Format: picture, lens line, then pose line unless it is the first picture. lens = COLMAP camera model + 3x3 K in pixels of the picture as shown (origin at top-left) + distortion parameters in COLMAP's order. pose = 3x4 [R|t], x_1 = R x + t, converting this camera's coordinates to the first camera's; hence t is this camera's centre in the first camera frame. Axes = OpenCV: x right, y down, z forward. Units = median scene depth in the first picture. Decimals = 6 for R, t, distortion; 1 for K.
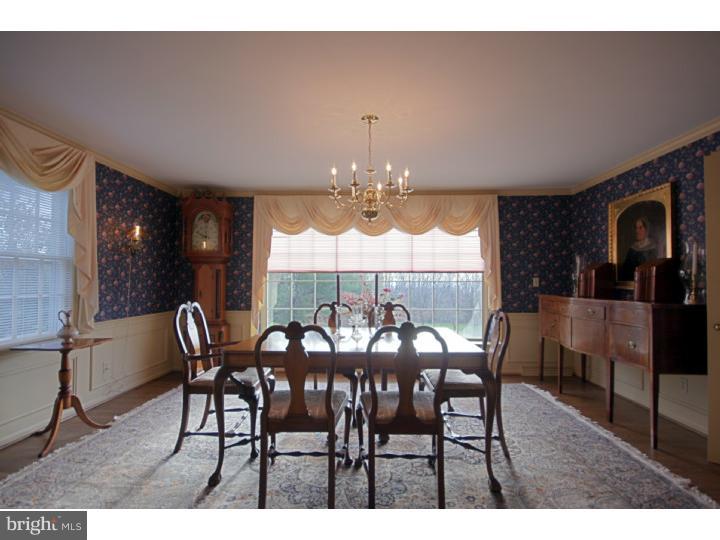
lens RADIAL K [[363.8, 0, 358.7], [0, 363.8, 274.1], [0, 0, 1]] dist [0.001098, 0.000227]
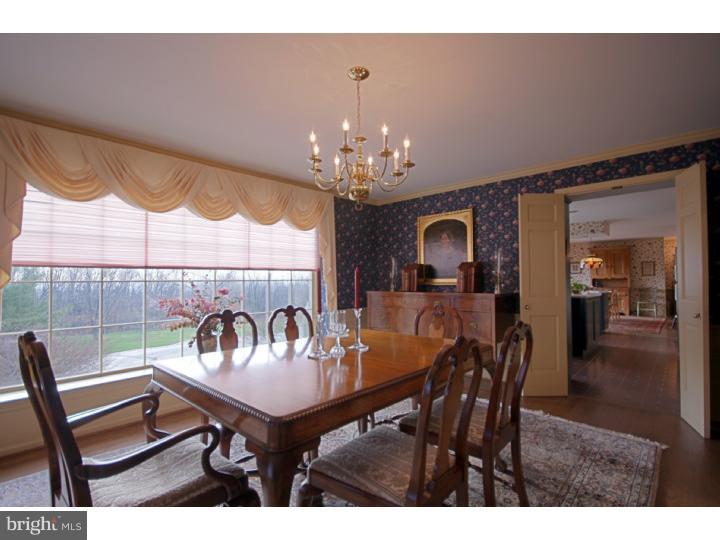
lens RADIAL K [[343.4, 0, 357.8], [0, 343.4, 272.0], [0, 0, 1]] dist [0.002937, 0.000443]
pose [[0.663264, 0.008555, 0.748337, -0.305391], [-0.009559, 0.999950, -0.002959, 0.002512], [-0.748325, -0.005191, 0.663312, 0.307757]]
